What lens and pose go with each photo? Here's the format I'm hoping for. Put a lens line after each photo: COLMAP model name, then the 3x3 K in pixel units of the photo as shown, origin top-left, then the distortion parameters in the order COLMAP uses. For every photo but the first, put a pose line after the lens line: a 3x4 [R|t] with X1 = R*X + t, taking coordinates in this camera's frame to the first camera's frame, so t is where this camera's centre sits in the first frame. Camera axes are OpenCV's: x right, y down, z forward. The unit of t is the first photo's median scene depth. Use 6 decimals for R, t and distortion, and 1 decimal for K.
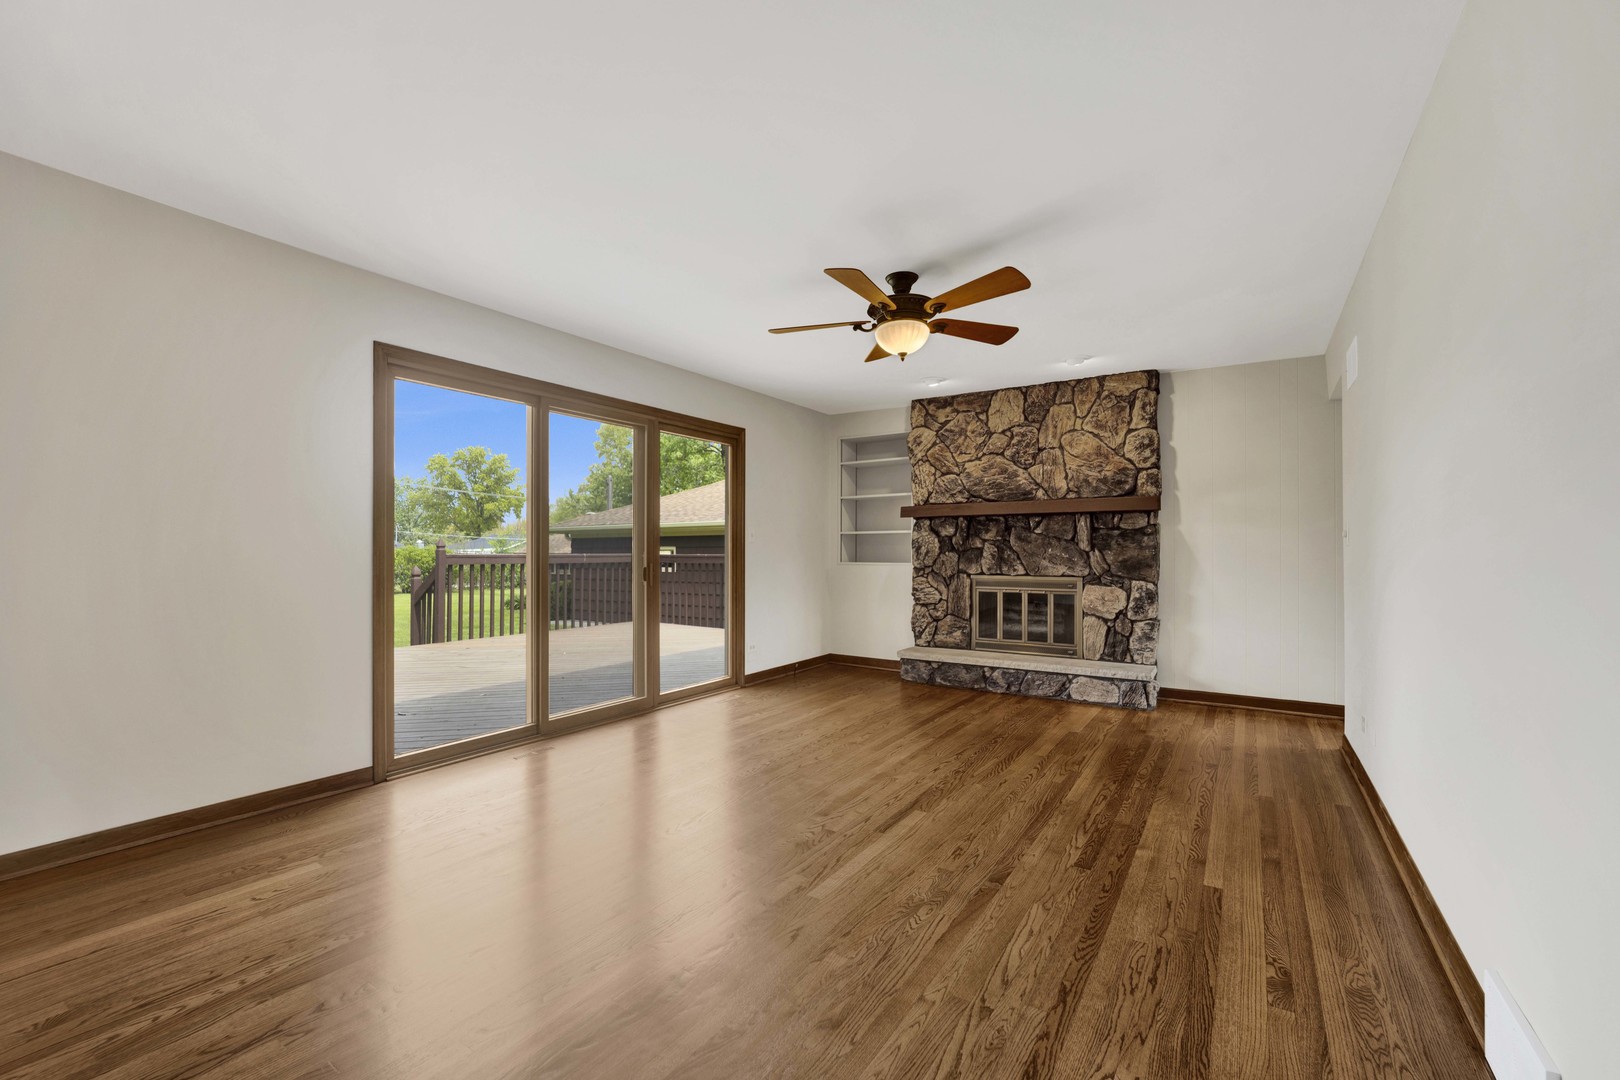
lens RADIAL K [[678.8, 0, 814.9], [0, 678.8, 541.2], [0, 0, 1]] dist [-0.021351, -0.000901]
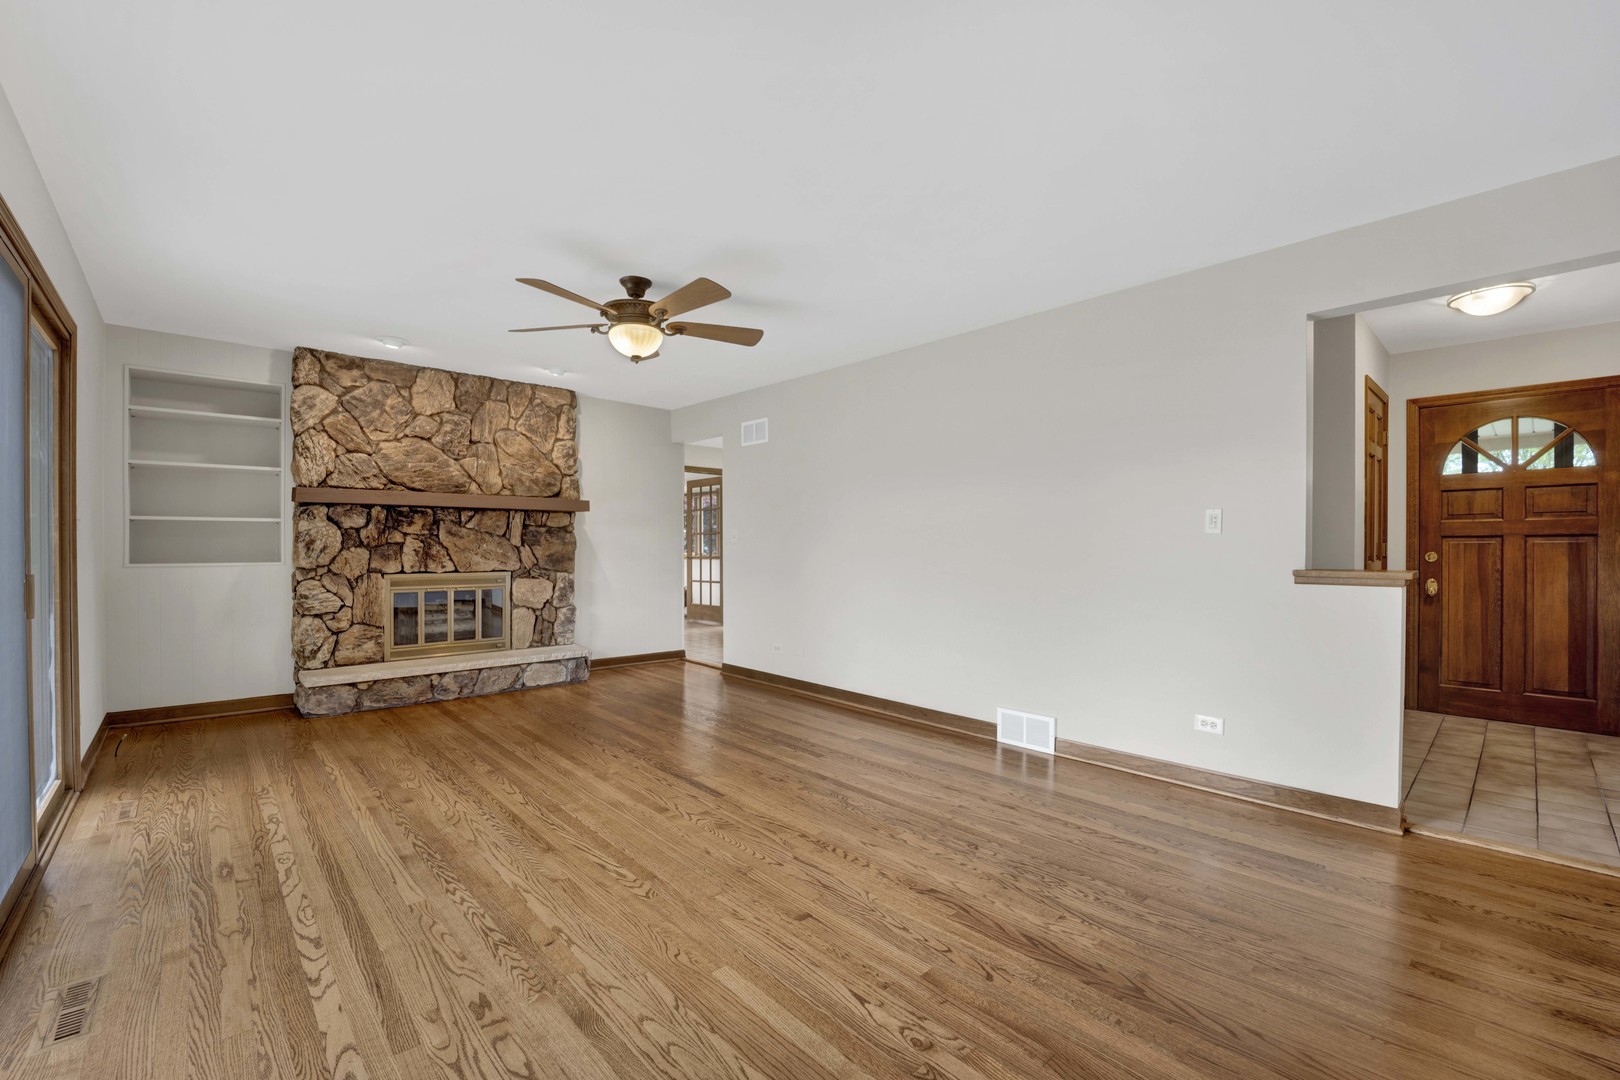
lens RADIAL K [[678.8, 0, 803.0], [0, 678.8, 546.4], [0, 0, 1]] dist [-0.021351, -0.000901]
pose [[0.253646, -0.003253, 0.967292, -0.524000], [-0.015777, 0.999847, 0.007500, -0.000123], [-0.967168, -0.017163, 0.253556, 0.317018]]
